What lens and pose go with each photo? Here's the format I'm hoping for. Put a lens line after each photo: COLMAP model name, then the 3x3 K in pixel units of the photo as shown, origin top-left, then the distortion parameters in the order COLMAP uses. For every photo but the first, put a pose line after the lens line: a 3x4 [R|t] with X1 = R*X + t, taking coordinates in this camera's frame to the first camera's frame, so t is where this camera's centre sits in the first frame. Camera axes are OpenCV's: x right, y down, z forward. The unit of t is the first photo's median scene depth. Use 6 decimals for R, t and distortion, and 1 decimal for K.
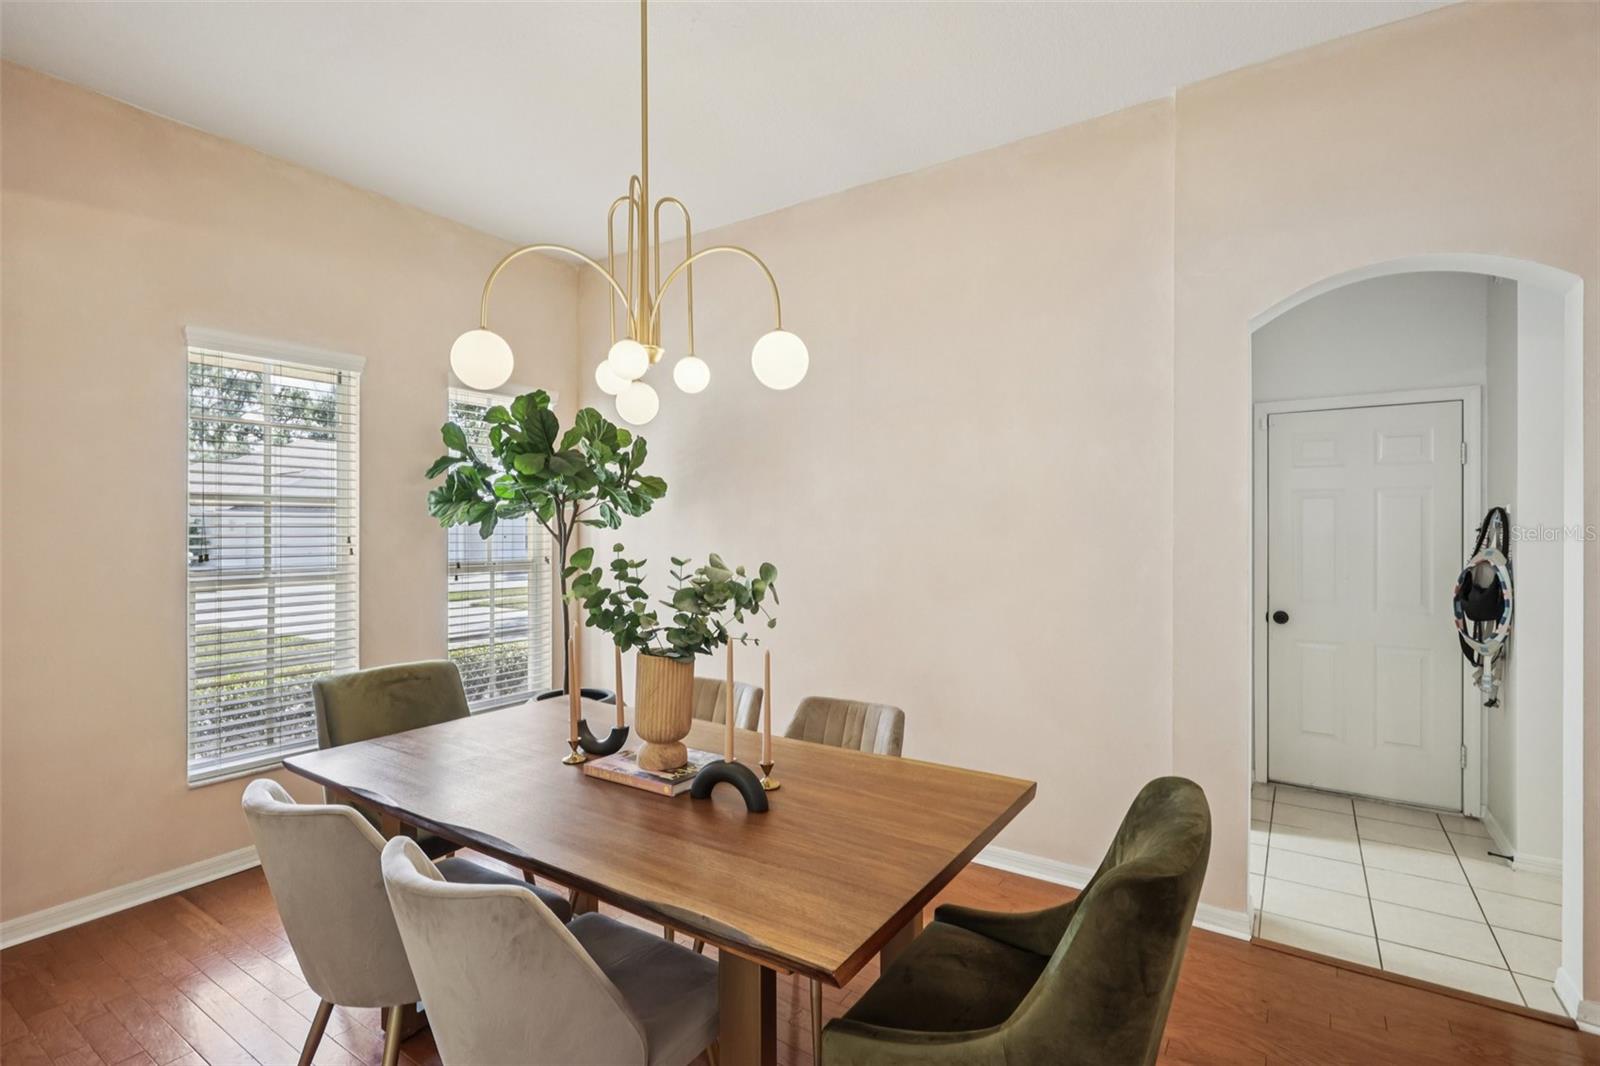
lens RADIAL K [[756.7, 0, 803.8], [0, 756.7, 527.9], [0, 0, 1]] dist [0.000463, 0.000803]
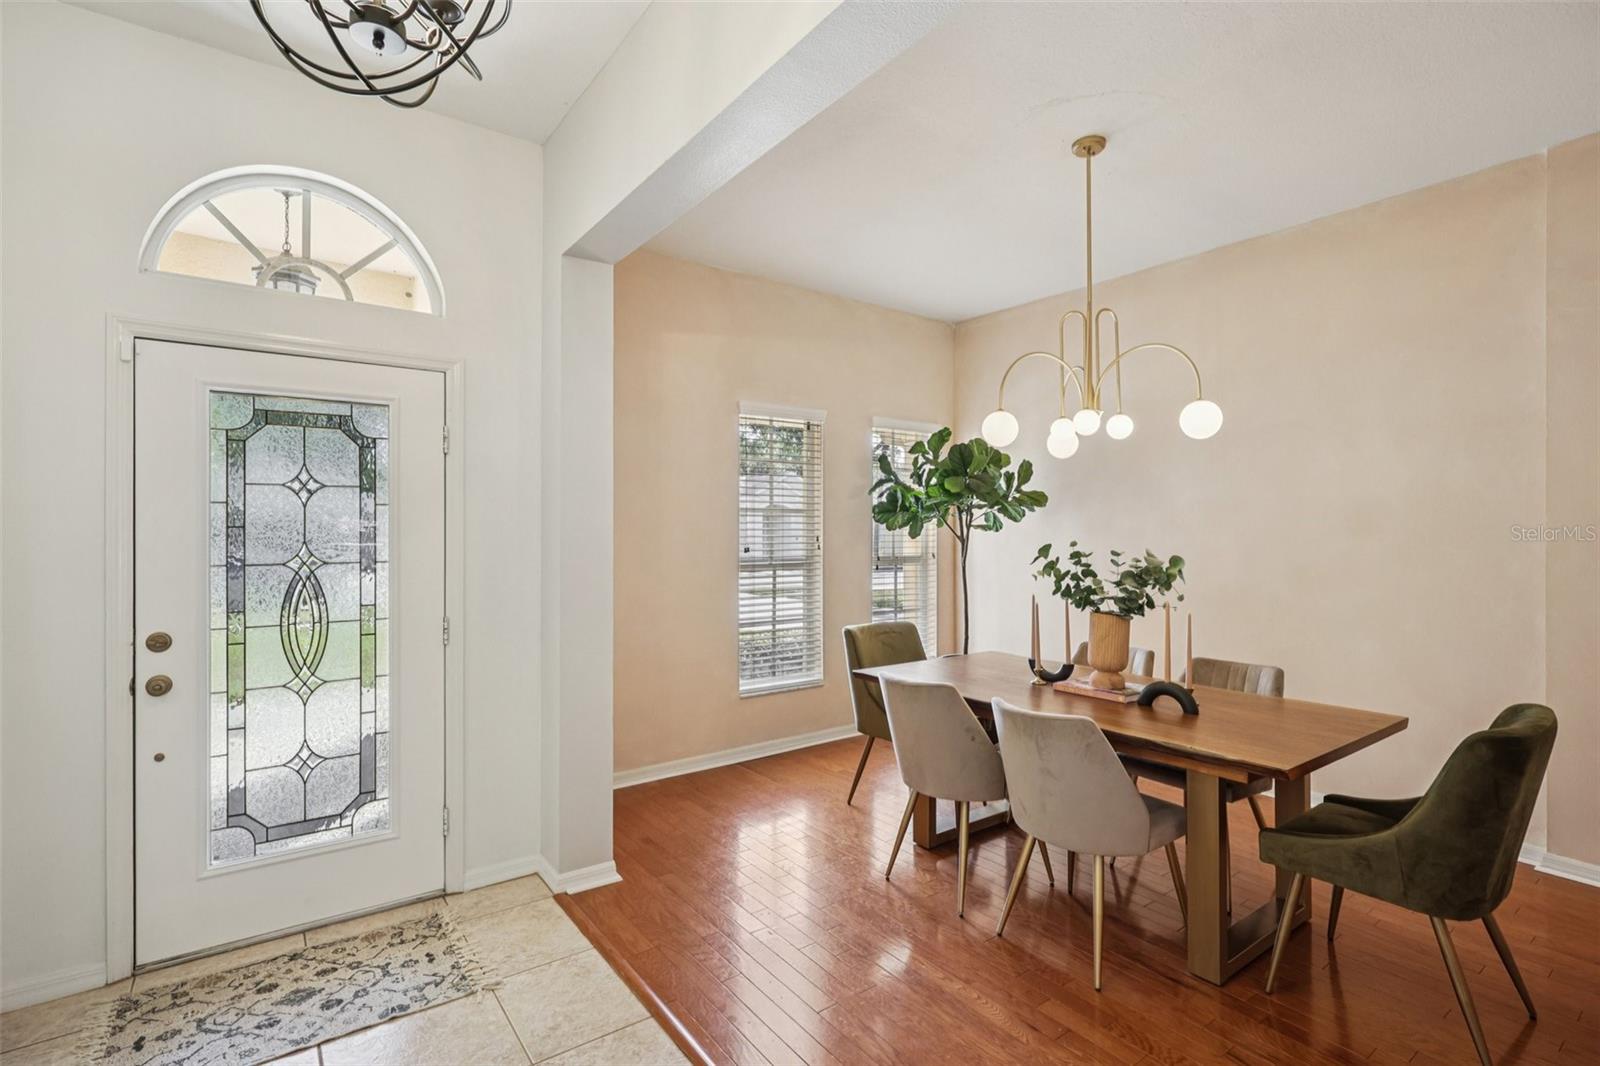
lens RADIAL K [[756.7, 0, 800.8], [0, 756.7, 530.0], [0, 0, 1]] dist [0.000463, 0.000803]
pose [[0.939973, 0.000075, -0.341250, -0.181013], [-0.000020, 1.000000, 0.000165, -0.001893], [0.341250, -0.000148, 0.939973, -0.466762]]
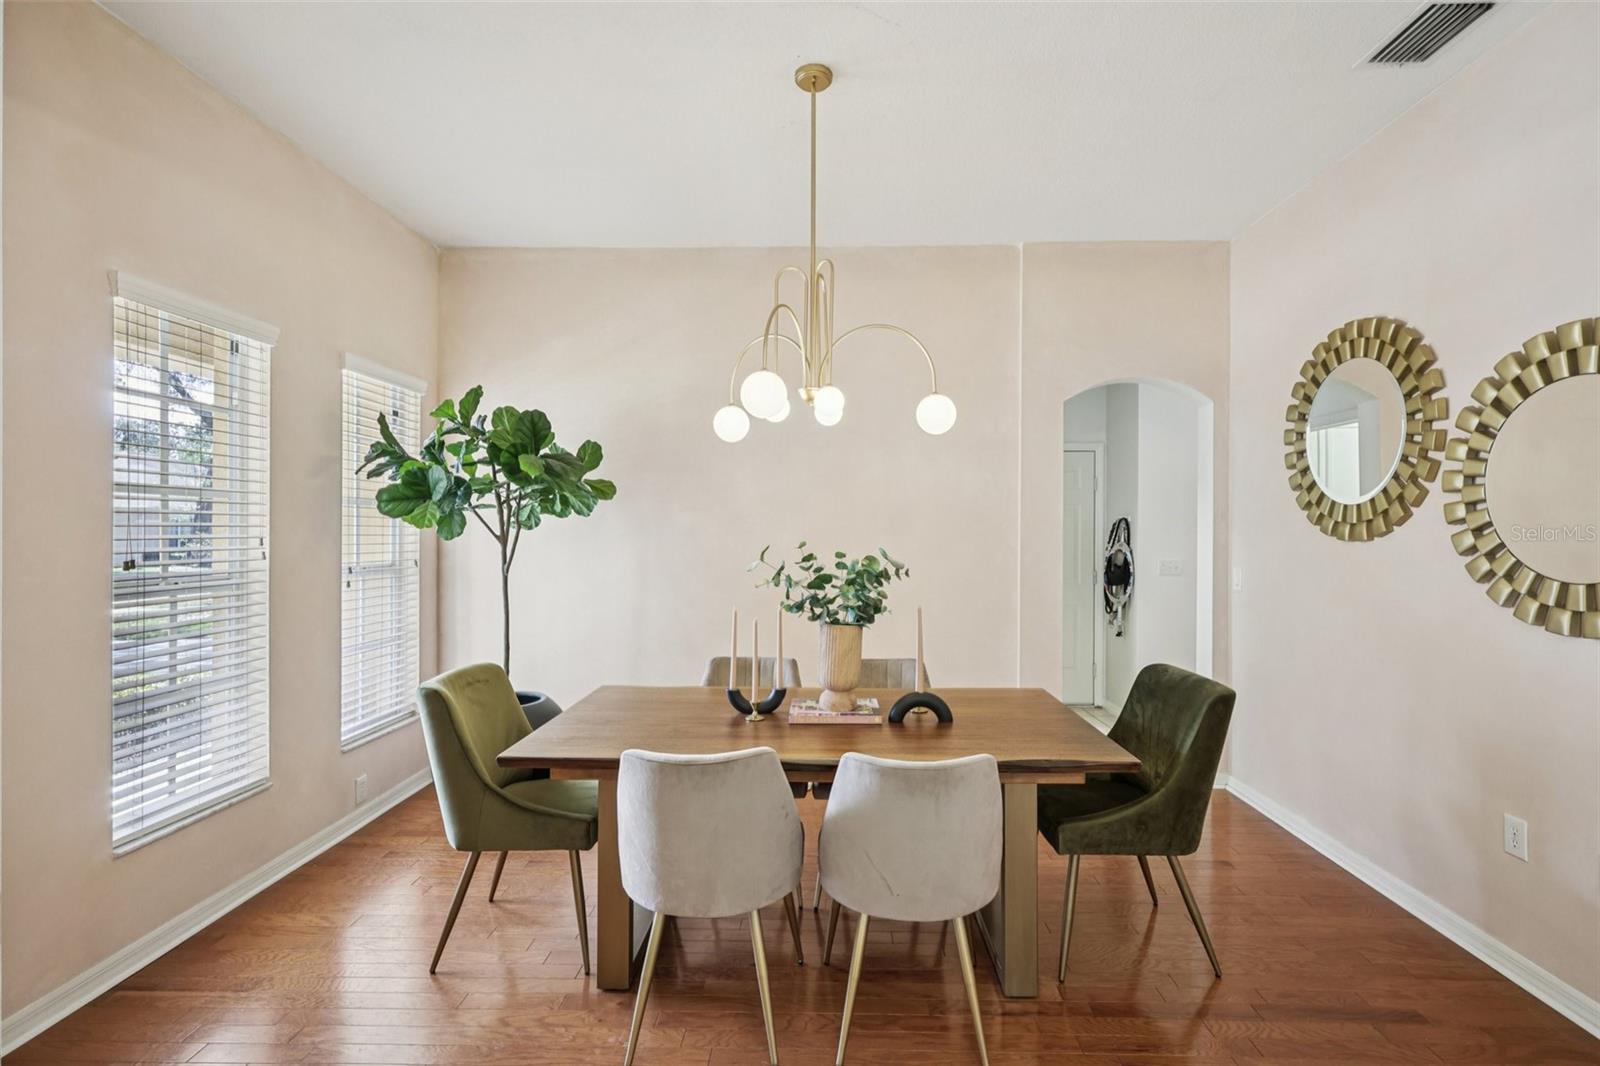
lens RADIAL K [[756.7, 0, 821.5], [0, 756.7, 531.0], [0, 0, 1]] dist [0.000463, 0.000803]
pose [[0.841926, 0.001319, 0.539592, -0.680823], [-0.003929, 0.999985, 0.003687, -0.001828], [-0.539579, -0.005224, 0.841919, -0.071388]]
